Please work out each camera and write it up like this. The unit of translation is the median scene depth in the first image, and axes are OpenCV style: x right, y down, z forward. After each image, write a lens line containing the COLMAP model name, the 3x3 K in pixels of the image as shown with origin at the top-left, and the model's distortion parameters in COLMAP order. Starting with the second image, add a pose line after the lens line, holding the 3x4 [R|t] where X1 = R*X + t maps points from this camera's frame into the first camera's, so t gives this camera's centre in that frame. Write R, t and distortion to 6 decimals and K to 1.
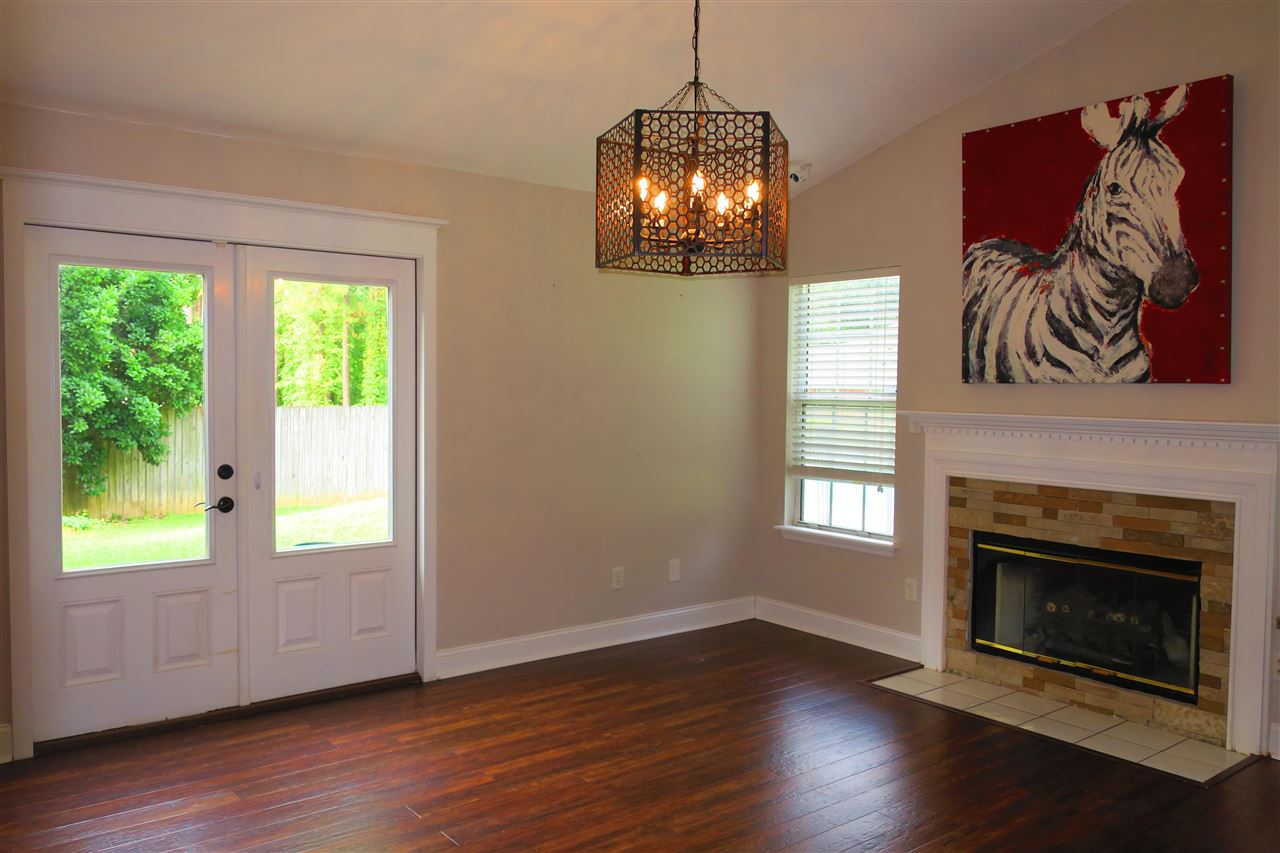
lens RADIAL K [[1001.6, 0, 639.5], [0, 1001.6, 418.6], [0, 0, 1]] dist [-0.001992, -0.002082]
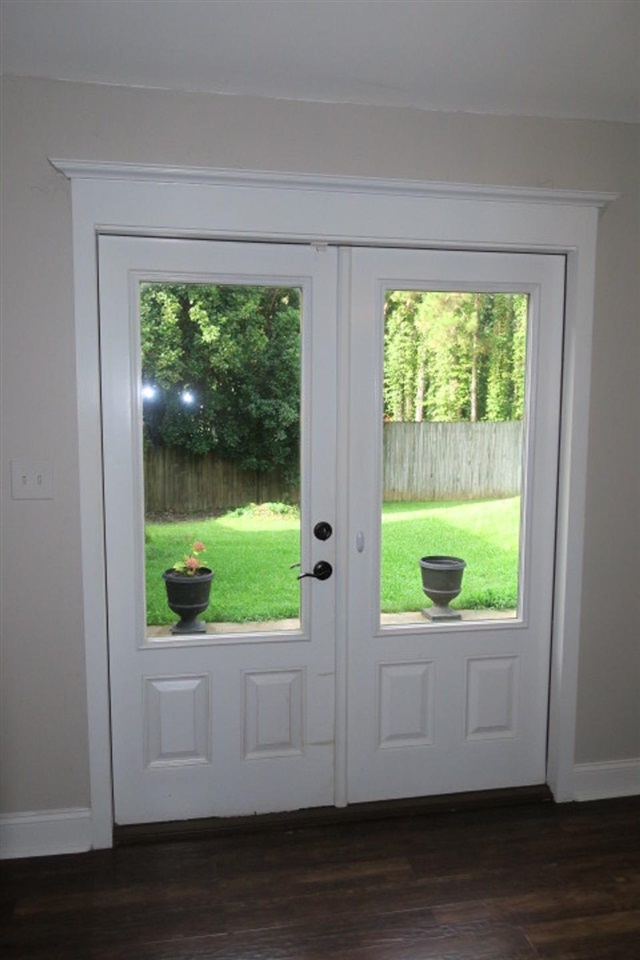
lens RADIAL K [[751.2, 0, 328.1], [0, 751.2, 489.8], [0, 0, 1]] dist [-0.001992, -0.002082]
pose [[0.888922, 0.050921, -0.455220, -0.134971], [-0.012900, 0.996191, 0.086244, -0.033989], [0.457877, -0.070792, 0.886192, 0.470119]]
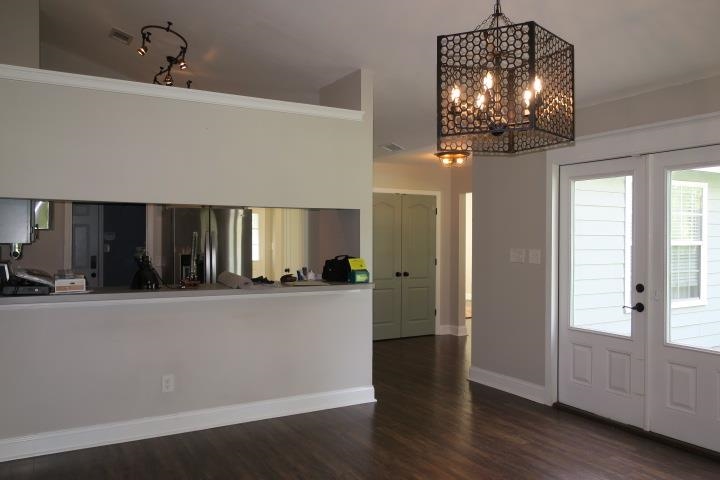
lens RADIAL K [[563.4, 0, 357.3], [0, 563.4, 238.9], [0, 0, 1]] dist [-0.001992, -0.002082]
pose [[-0.144068, -0.008218, -0.989534, 0.619888], [-0.034905, 0.999385, -0.003218, -0.011018], [0.988952, 0.034076, -0.144267, 0.672099]]
